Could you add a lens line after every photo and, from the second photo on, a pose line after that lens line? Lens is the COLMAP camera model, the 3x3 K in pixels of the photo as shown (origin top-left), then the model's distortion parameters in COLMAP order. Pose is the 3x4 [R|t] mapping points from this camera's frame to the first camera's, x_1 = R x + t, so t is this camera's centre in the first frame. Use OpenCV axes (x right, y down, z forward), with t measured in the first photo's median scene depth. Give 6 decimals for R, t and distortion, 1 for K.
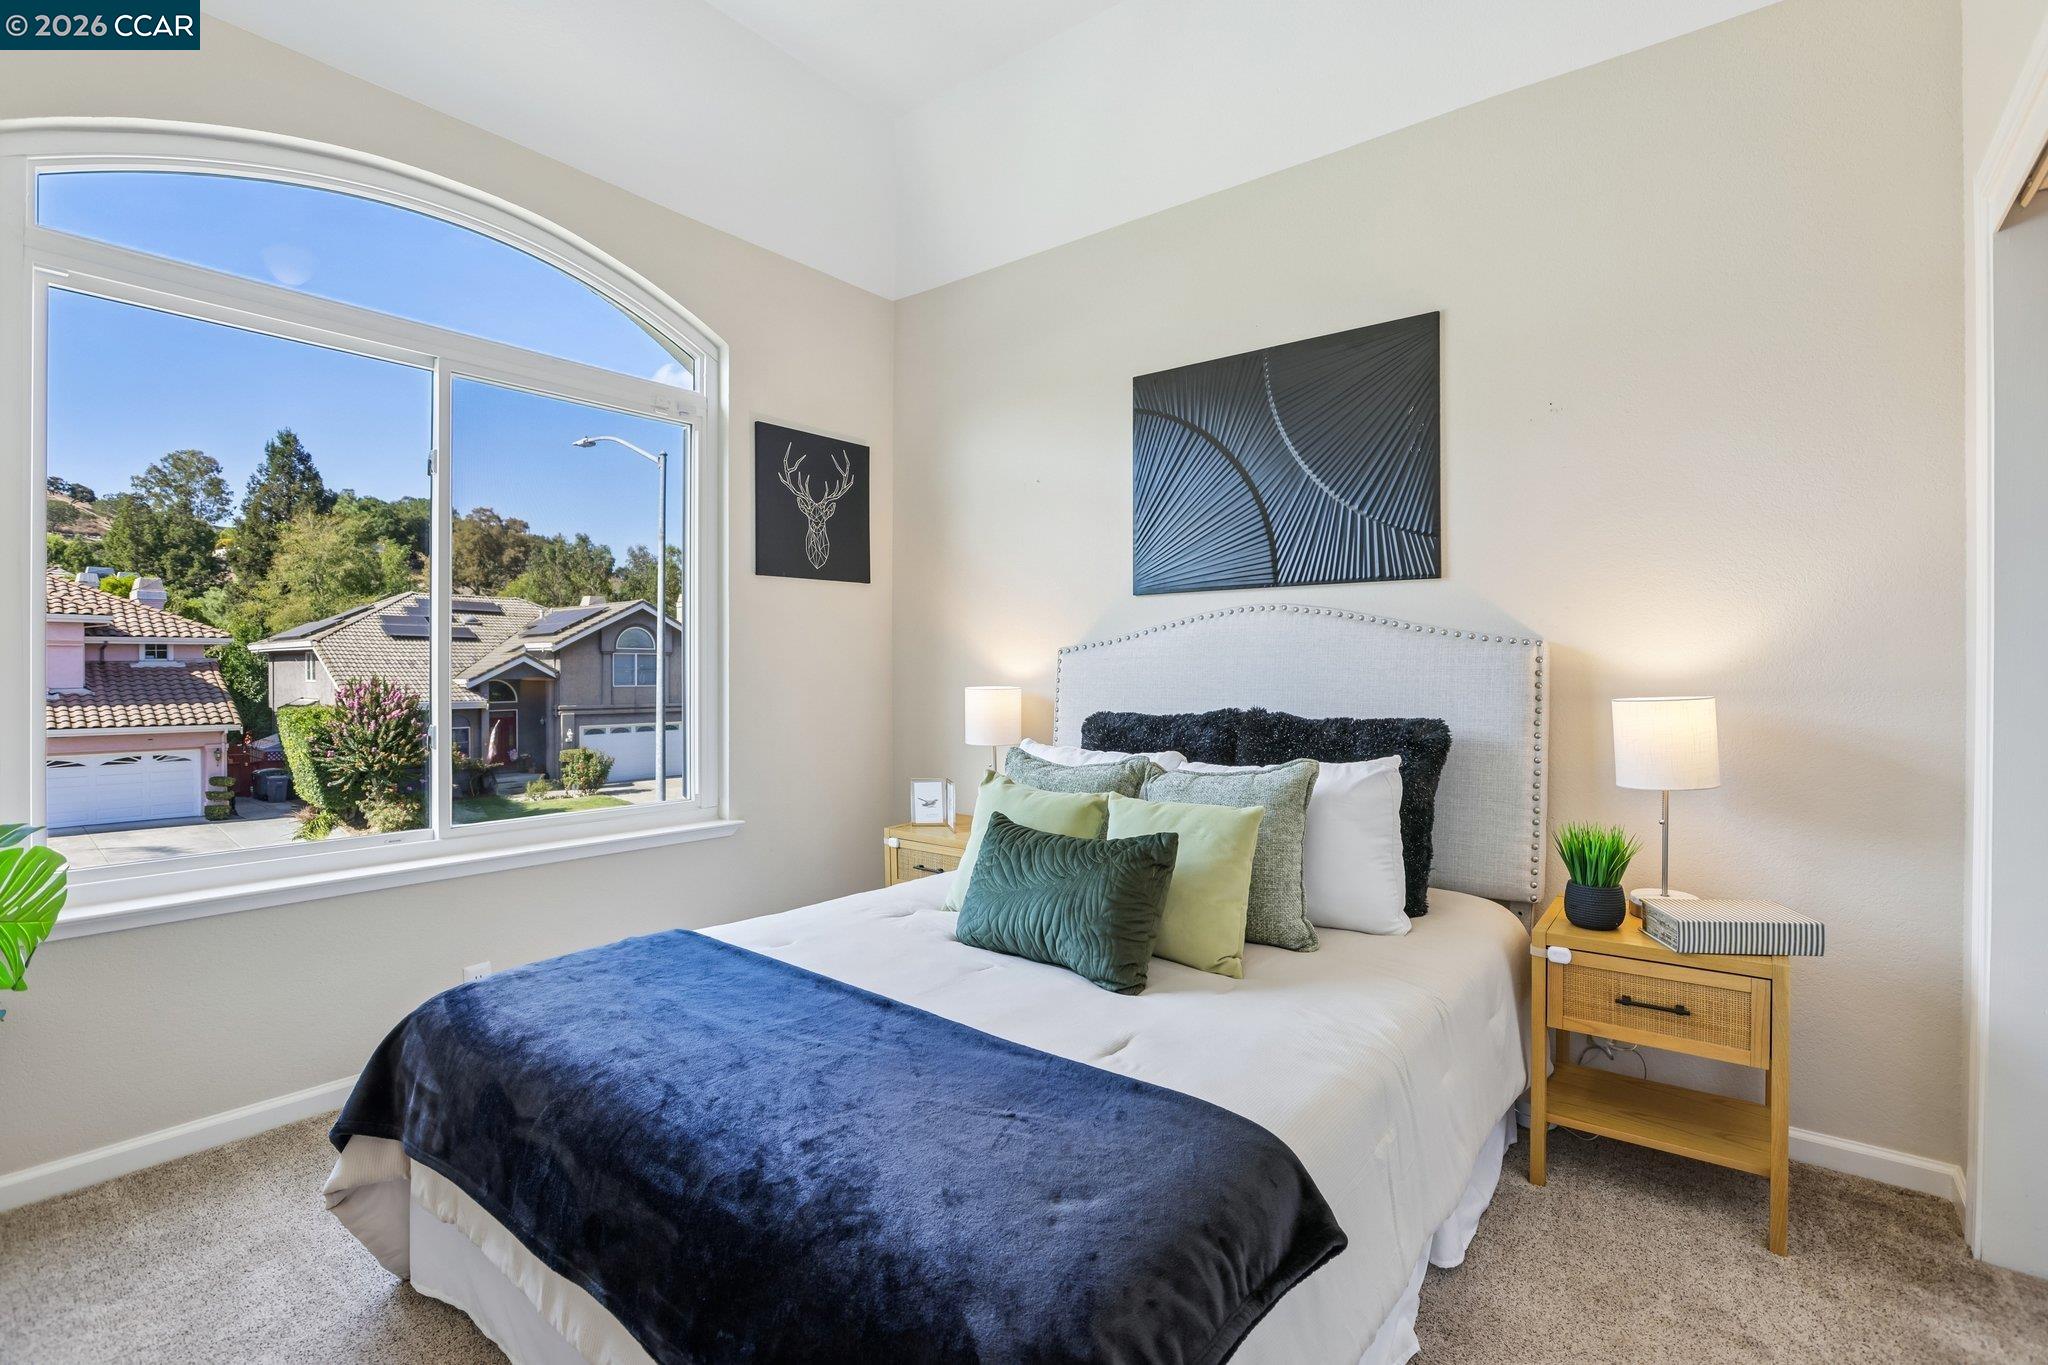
lens RADIAL K [[933.5, 0, 1020.5], [0, 933.5, 664.3], [0, 0, 1]] dist [0.017682, -0.000110]
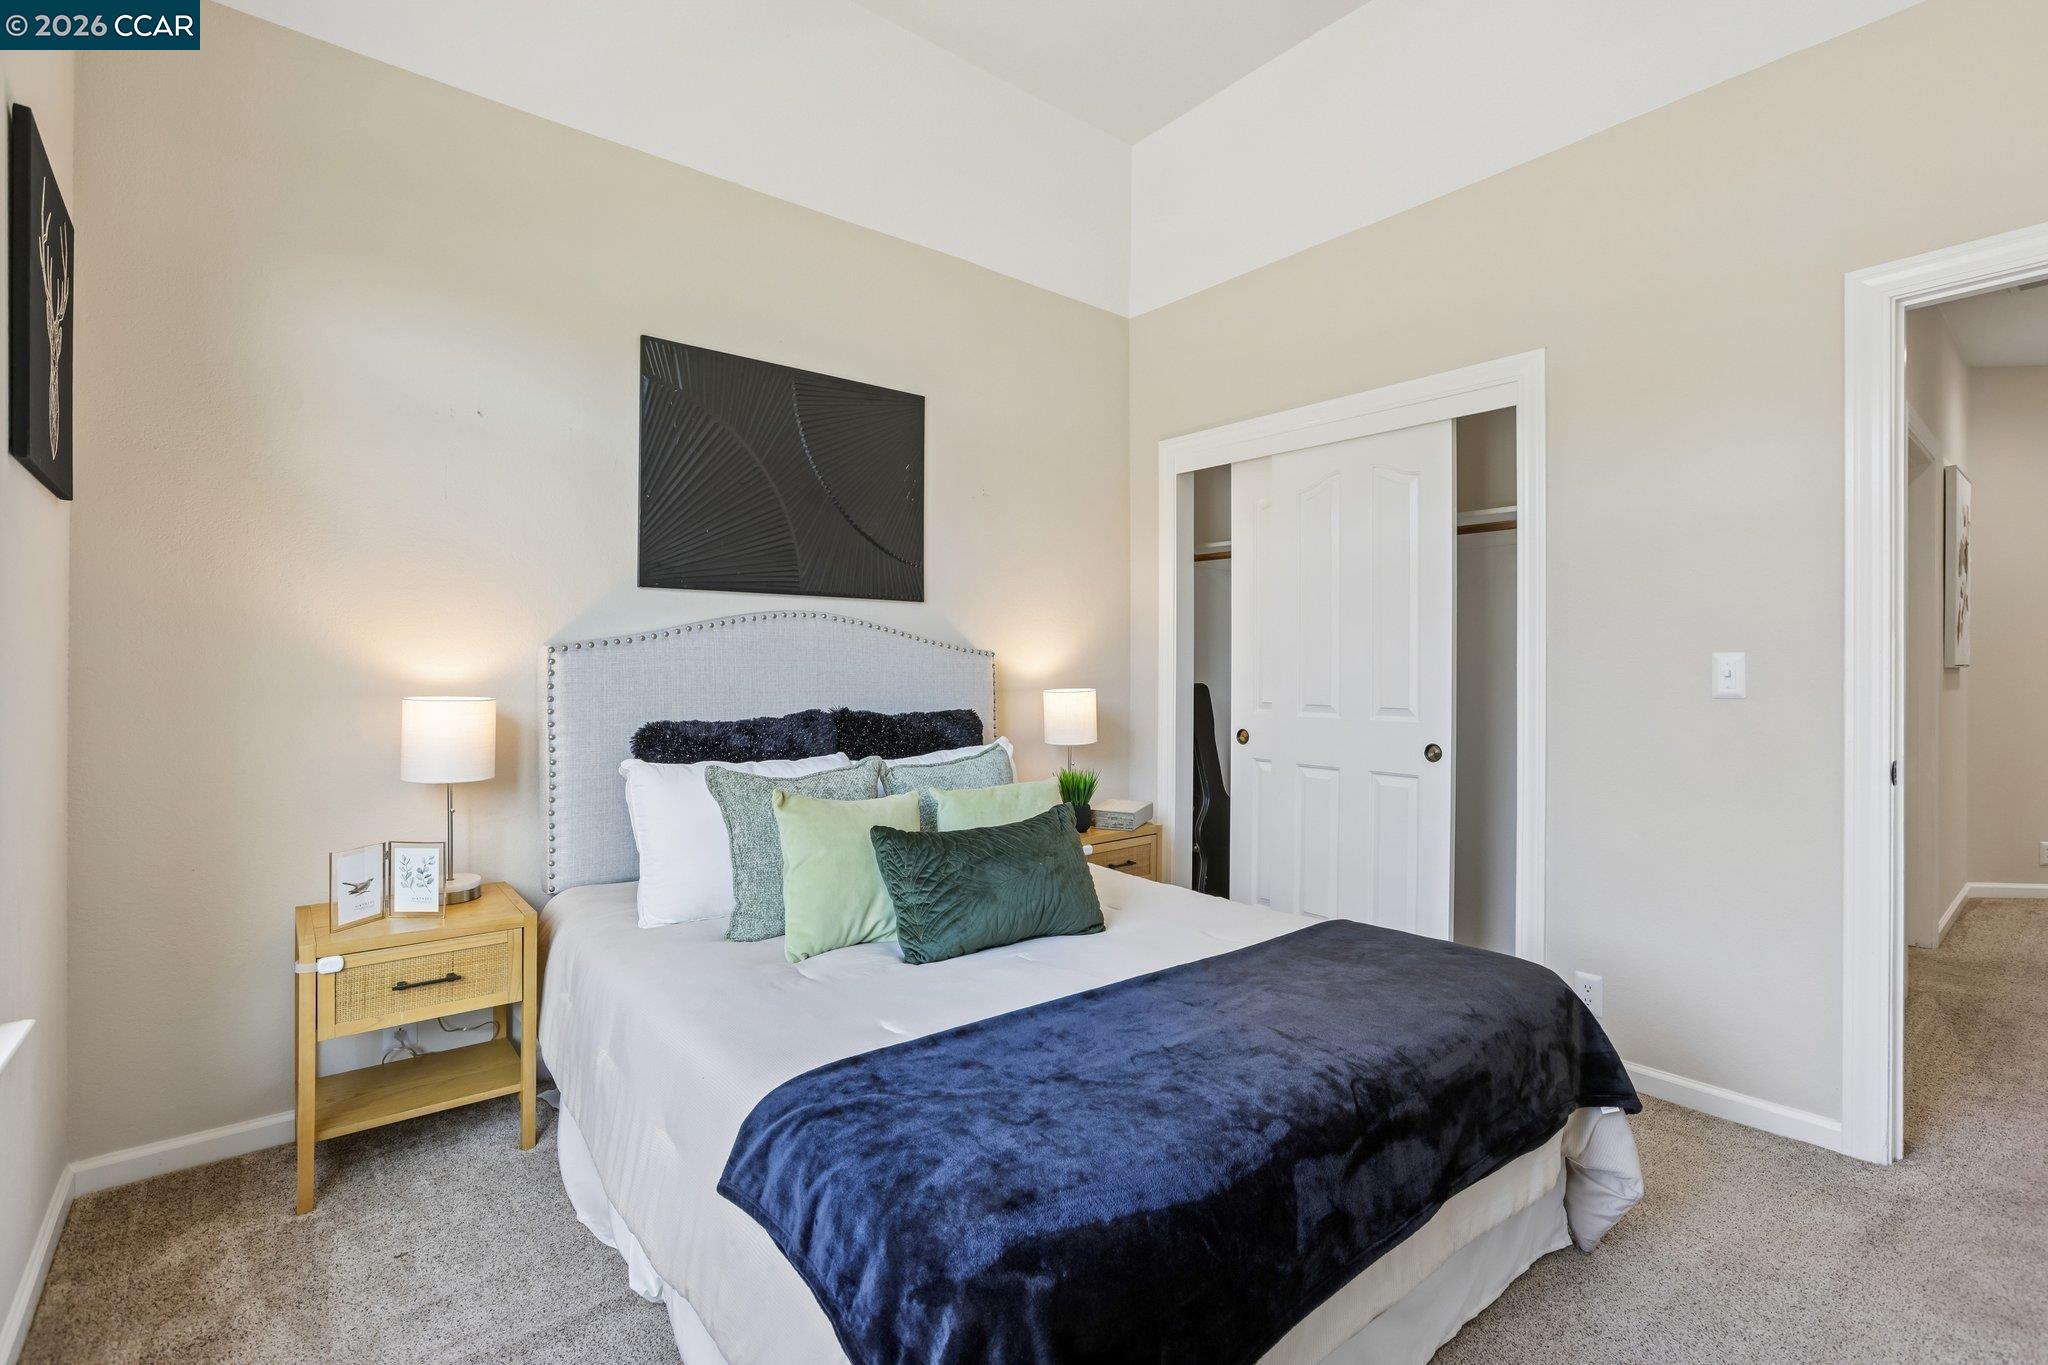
lens RADIAL K [[917.4, 0, 1024.0], [0, 917.4, 682.5], [0, 0, 1]] dist [-0.083106, -0.000006]
pose [[0.185553, -0.012699, 0.982552, -0.628388], [-0.005354, 0.999889, 0.013934, 0.001607], [-0.982620, -0.007846, 0.185464, 0.496602]]
